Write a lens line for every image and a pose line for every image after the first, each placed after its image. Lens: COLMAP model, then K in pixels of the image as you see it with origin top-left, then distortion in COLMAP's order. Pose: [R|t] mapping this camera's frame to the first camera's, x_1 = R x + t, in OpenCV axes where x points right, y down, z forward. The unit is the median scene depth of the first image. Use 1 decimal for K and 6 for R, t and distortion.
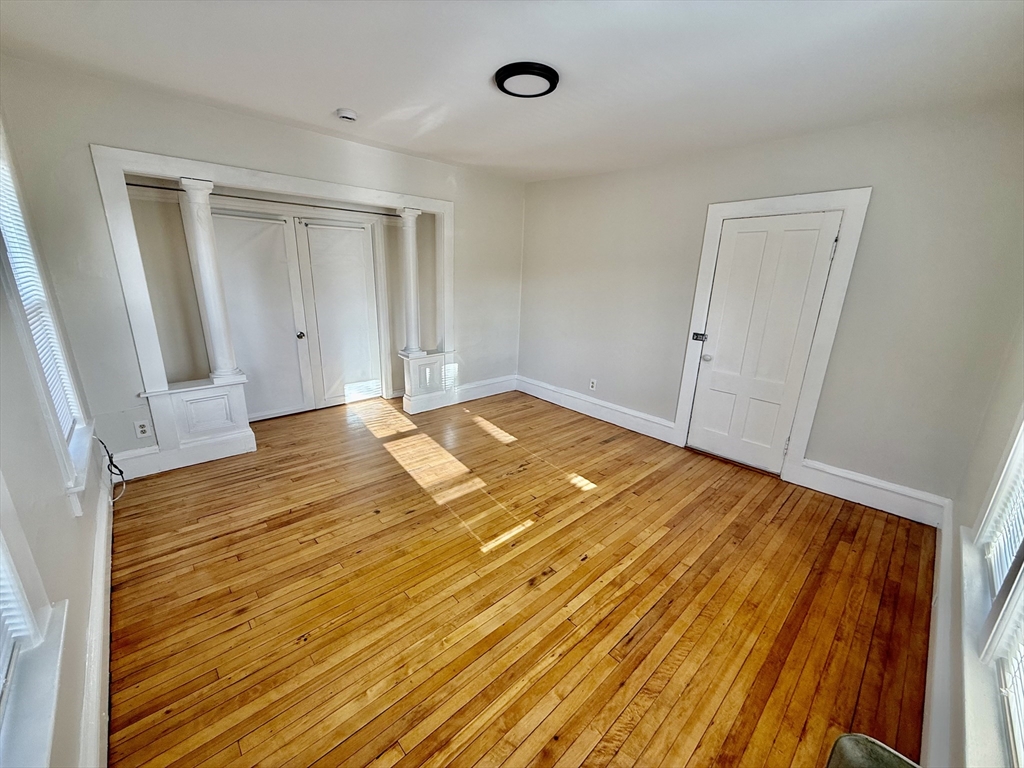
lens RADIAL K [[406.0, 0, 507.3], [0, 406.0, 384.1], [0, 0, 1]] dist [0.000141, -0.000489]
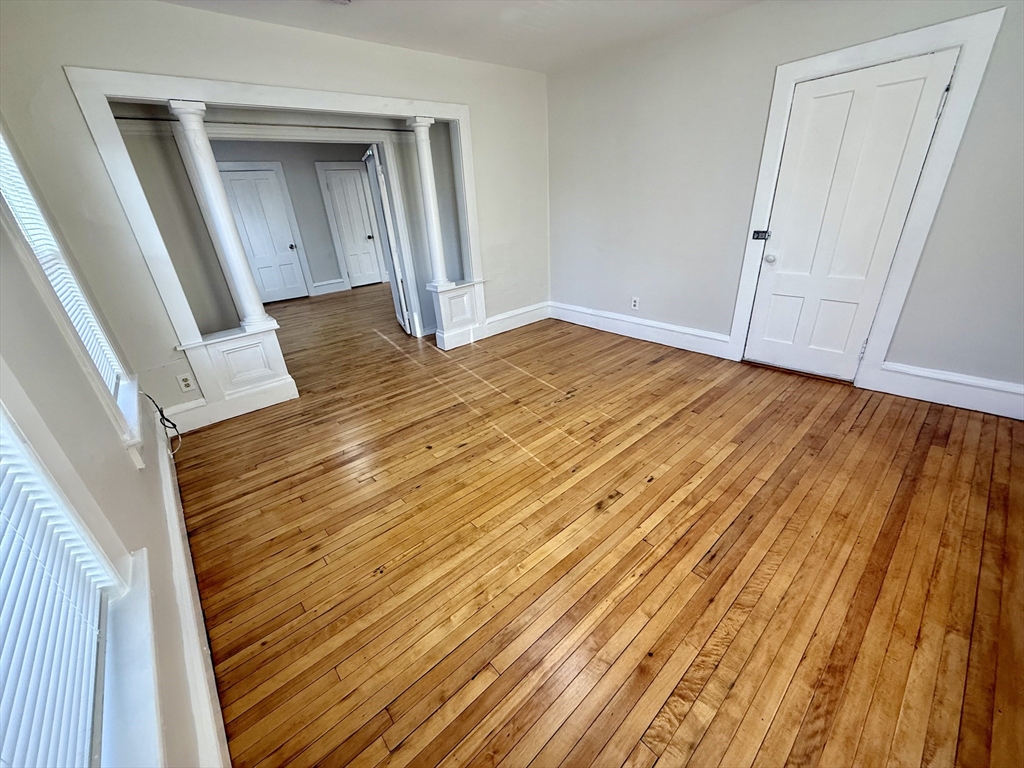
lens RADIAL K [[406.0, 0, 507.1], [0, 406.0, 385.1], [0, 0, 1]] dist [0.000141, -0.000489]
pose [[0.995237, -0.073687, -0.063830, -0.062374], [0.082777, 0.984597, 0.154002, 0.032202], [0.051498, -0.158552, 0.986007, 0.069708]]
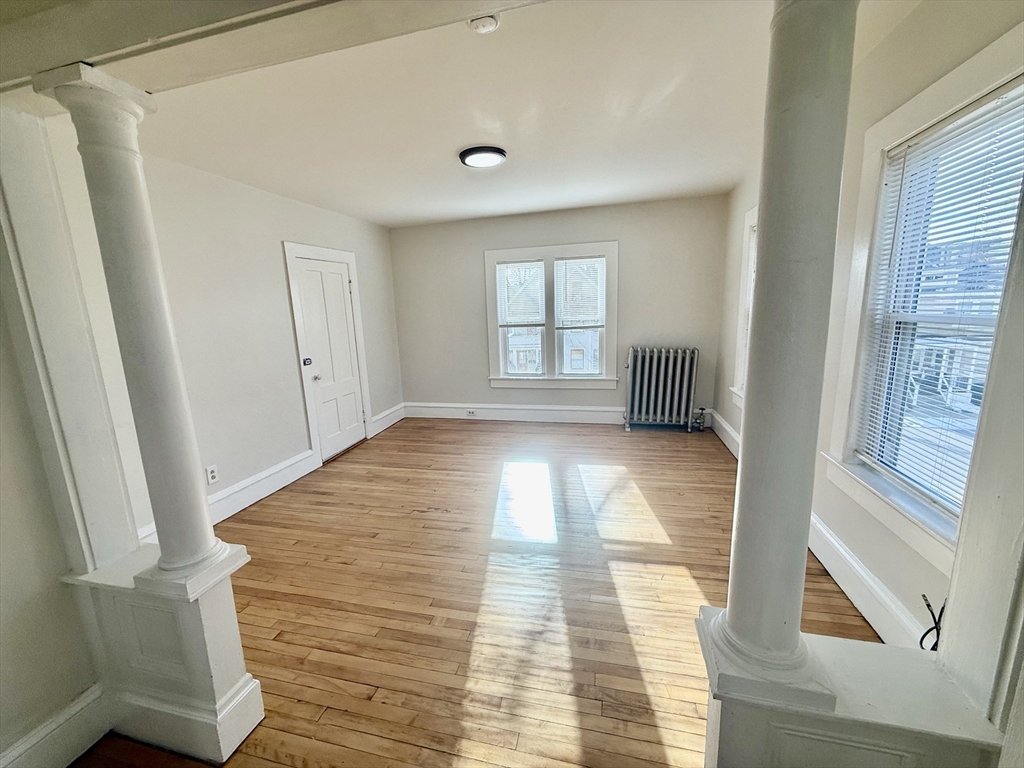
lens RADIAL K [[406.0, 0, 513.0], [0, 406.0, 384.5], [0, 0, 1]] dist [0.000141, -0.000489]
pose [[-0.556243, -0.164253, 0.814625, -1.008295], [0.246220, 0.903683, 0.350334, -0.424472], [-0.793706, 0.395447, -0.462225, 1.523106]]
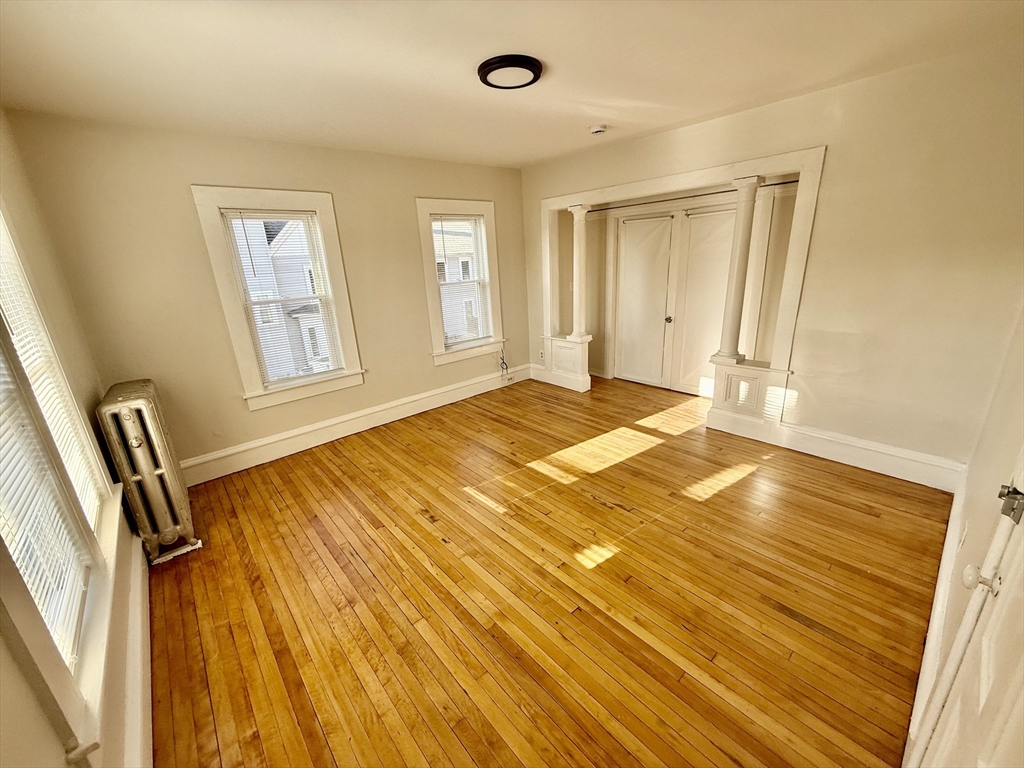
lens RADIAL K [[406.0, 0, 508.0], [0, 406.0, 382.9], [0, 0, 1]] dist [0.000141, -0.000489]
pose [[-0.029429, 0.268236, -0.962904, 0.993315], [-0.225835, 0.936628, 0.267819, -0.252704], [0.973721, 0.225339, 0.033014, 0.935020]]
